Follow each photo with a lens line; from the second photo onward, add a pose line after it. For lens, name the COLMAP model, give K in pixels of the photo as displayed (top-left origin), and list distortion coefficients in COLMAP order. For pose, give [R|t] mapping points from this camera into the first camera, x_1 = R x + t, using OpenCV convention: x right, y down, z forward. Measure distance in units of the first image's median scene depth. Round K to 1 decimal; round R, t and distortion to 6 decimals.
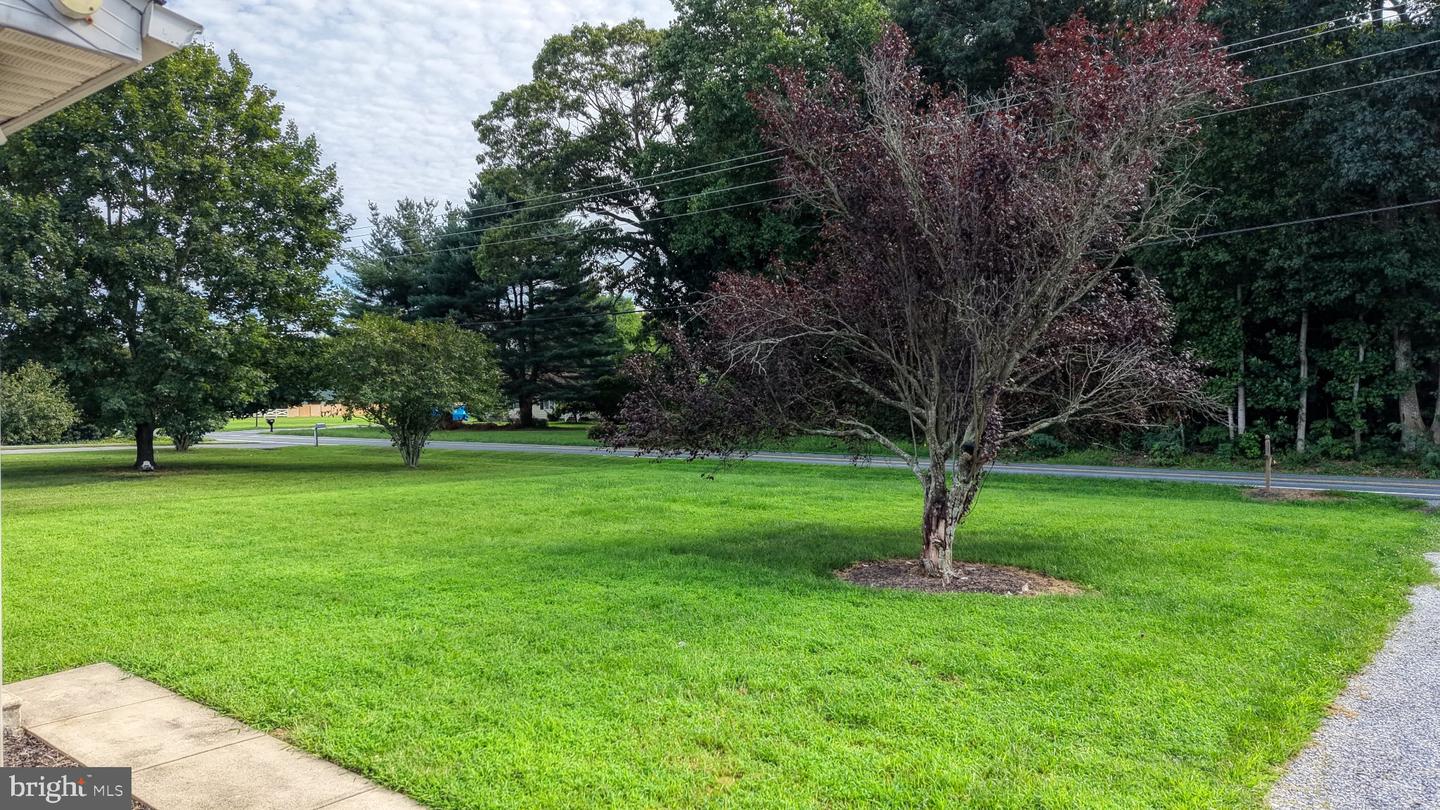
lens RADIAL K [[966.8, 0, 718.9], [0, 966.8, 397.7], [0, 0, 1]] dist [0.041765, -0.045464]
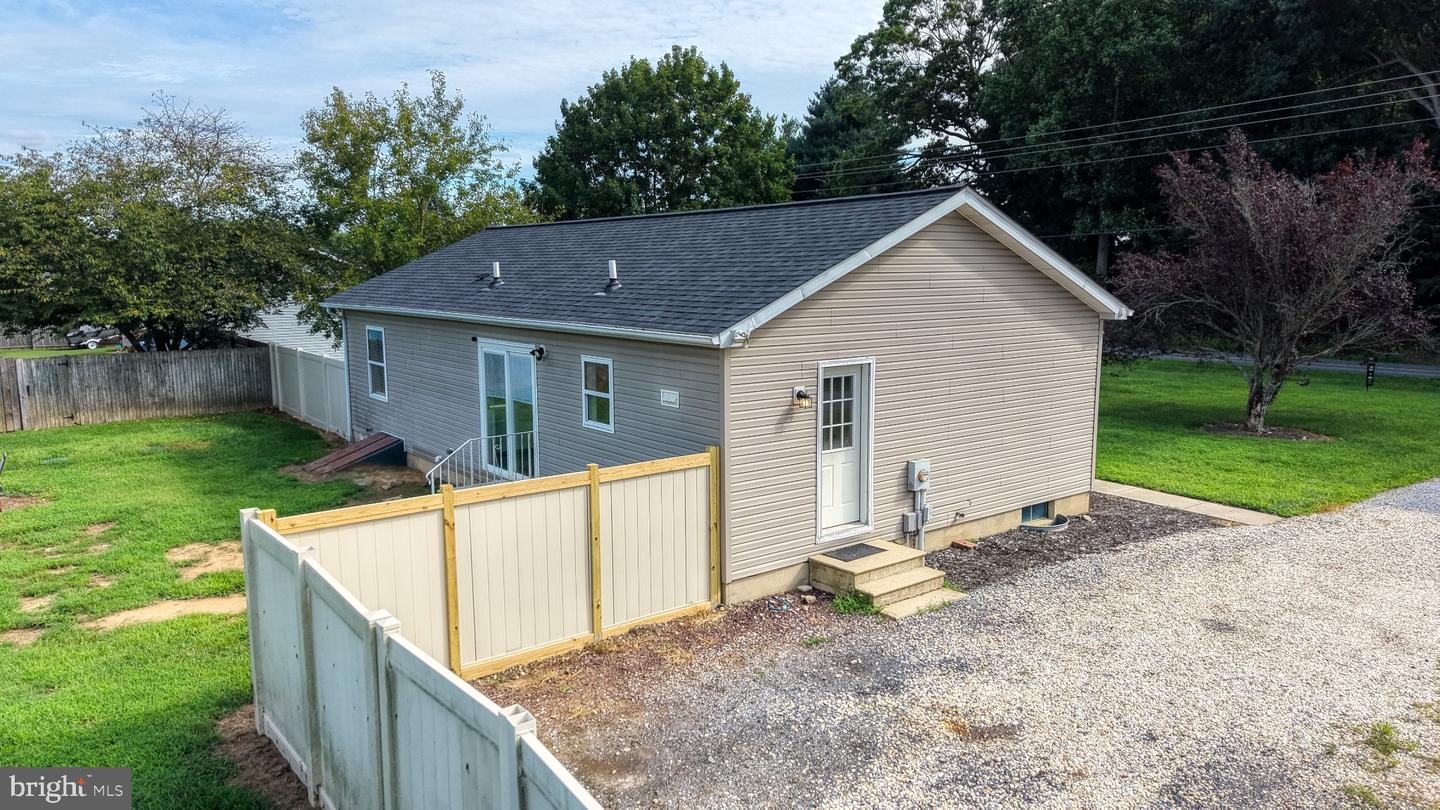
lens RADIAL K [[966.8, 0, 718.9], [0, 966.8, 397.7], [0, 0, 1]] dist [0.041765, -0.045464]
pose [[0.965179, 0.033094, -0.259488, -0.159702], [0.001262, 0.991365, 0.131128, -0.073138], [0.261587, -0.126890, 0.956803, -0.595823]]
